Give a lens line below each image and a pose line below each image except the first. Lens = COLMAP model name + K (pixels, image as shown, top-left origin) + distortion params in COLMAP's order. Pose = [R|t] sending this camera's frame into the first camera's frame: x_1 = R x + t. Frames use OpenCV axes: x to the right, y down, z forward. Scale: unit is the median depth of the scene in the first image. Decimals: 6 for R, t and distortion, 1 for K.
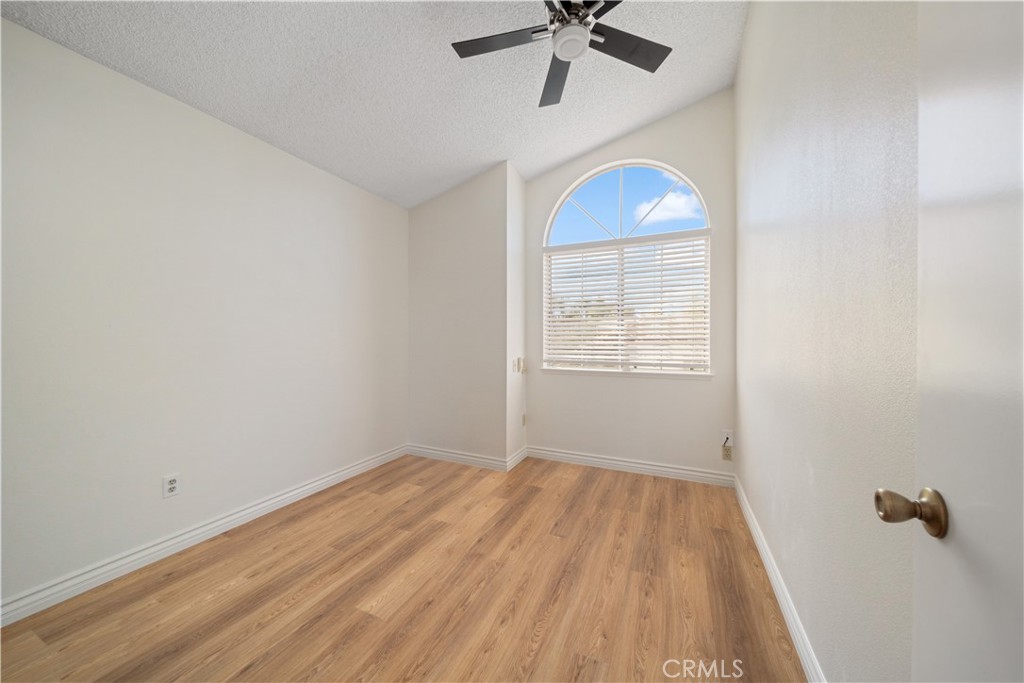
lens RADIAL K [[364.1, 0, 510.0], [0, 364.1, 339.8], [0, 0, 1]] dist [-0.000762, -0.000790]
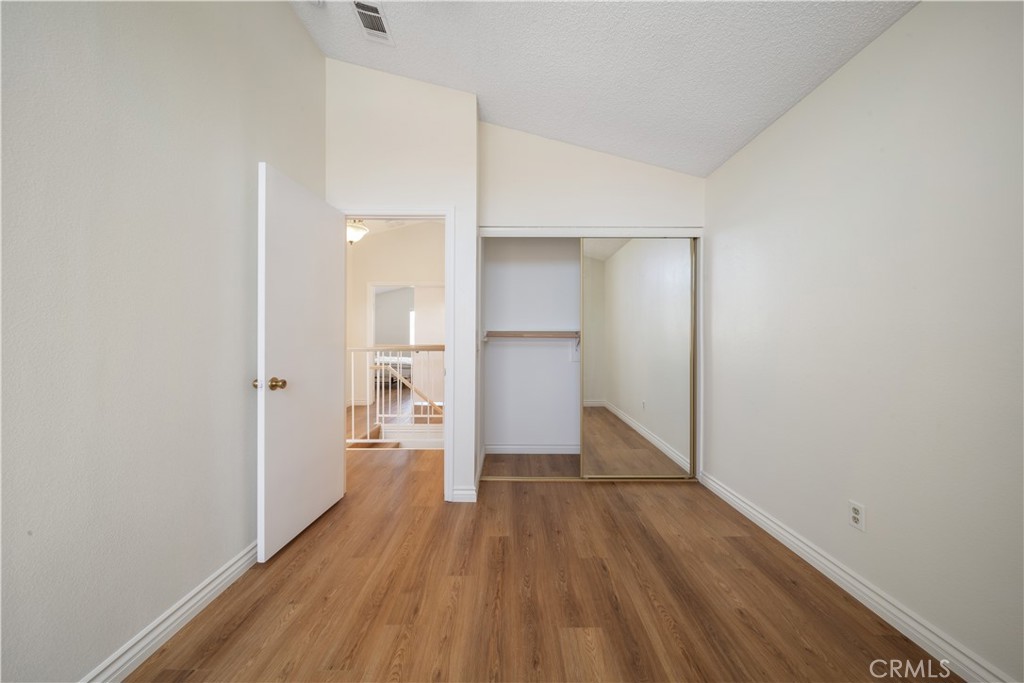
lens RADIAL K [[364.1, 0, 512.3], [0, 364.1, 340.0], [0, 0, 1]] dist [-0.000762, -0.000790]
pose [[-0.909473, -0.005477, -0.415727, 0.178379], [-0.007537, 0.999966, 0.003314, 0.000810], [0.415695, 0.006147, -0.909483, 1.829951]]
